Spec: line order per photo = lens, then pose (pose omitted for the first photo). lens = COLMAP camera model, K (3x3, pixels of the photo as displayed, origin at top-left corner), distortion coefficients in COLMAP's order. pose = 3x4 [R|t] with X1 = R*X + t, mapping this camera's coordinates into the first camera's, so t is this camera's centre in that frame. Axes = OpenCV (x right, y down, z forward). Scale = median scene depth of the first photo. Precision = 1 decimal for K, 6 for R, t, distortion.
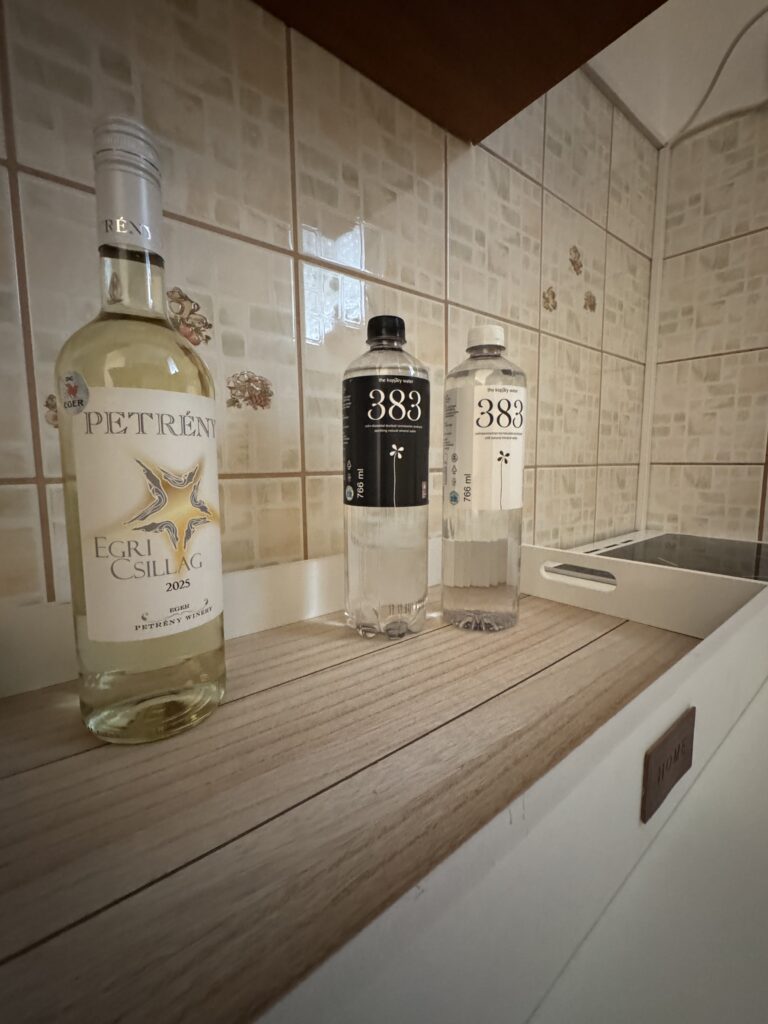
lens RADIAL K [[450.0, 0, 384.0], [0, 450.0, 512.0], [0, 0, 1]] dist [0.001382, 0.000129]
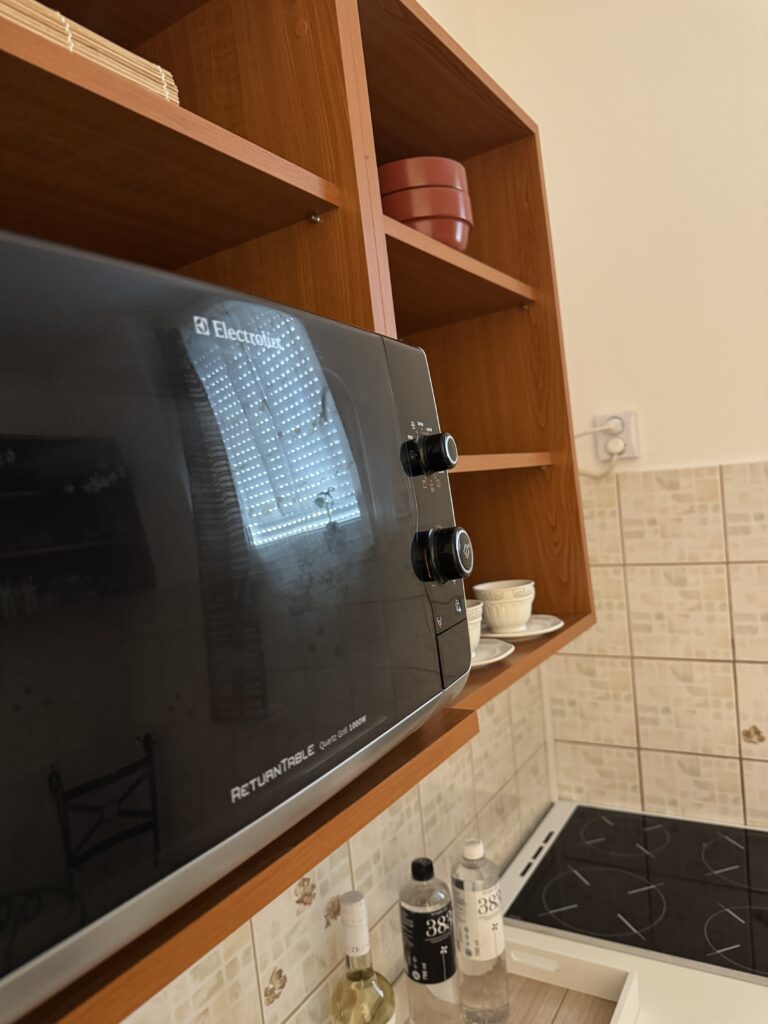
lens RADIAL K [[760.6, 0, 384.0], [0, 760.6, 512.0], [0, 0, 1]] dist [-0.003549, -0.002587]
pose [[0.939213, -0.097870, 0.329091, -0.945168], [0.126757, 0.989638, -0.067448, -1.565037], [-0.319080, 0.105062, 0.941886, -1.793391]]
